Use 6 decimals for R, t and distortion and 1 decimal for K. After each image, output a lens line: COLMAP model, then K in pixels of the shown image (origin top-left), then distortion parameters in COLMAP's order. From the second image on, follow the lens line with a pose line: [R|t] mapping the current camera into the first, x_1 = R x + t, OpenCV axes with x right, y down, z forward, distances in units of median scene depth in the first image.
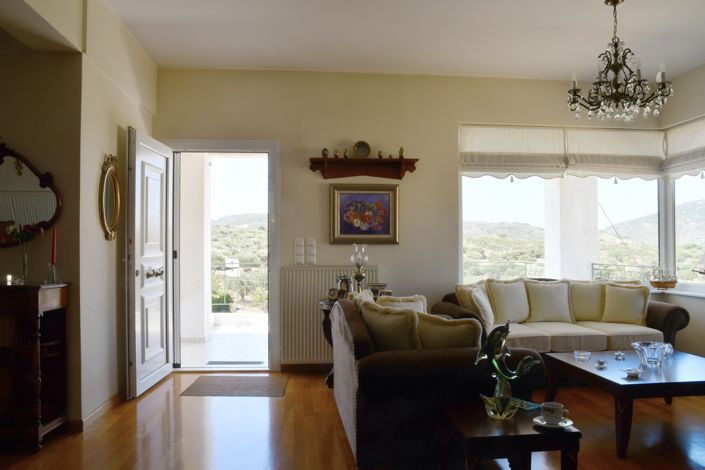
lens RADIAL K [[566.6, 0, 347.5], [0, 566.6, 243.6], [0, 0, 1]] dist [-0.149010, 0.148636]
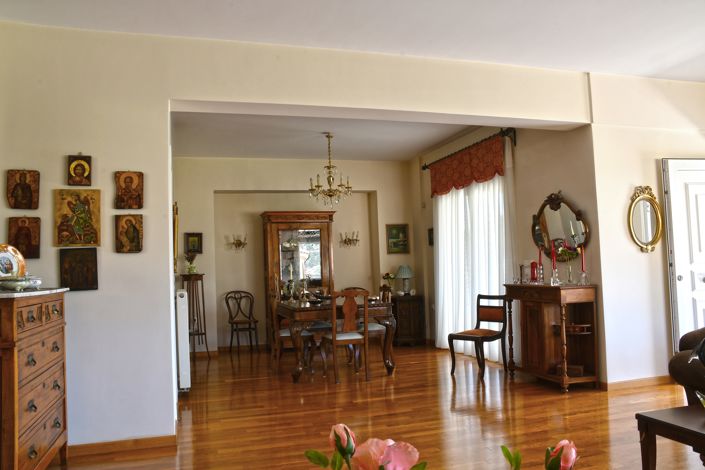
lens RADIAL K [[566.6, 0, 347.5], [0, 566.6, 243.6], [0, 0, 1]] dist [-0.149010, 0.148636]
pose [[0.192120, -0.052767, -0.979952, 0.792583], [0.046538, 0.997920, -0.044611, -0.002183], [0.980267, -0.037035, 0.194177, 0.090812]]
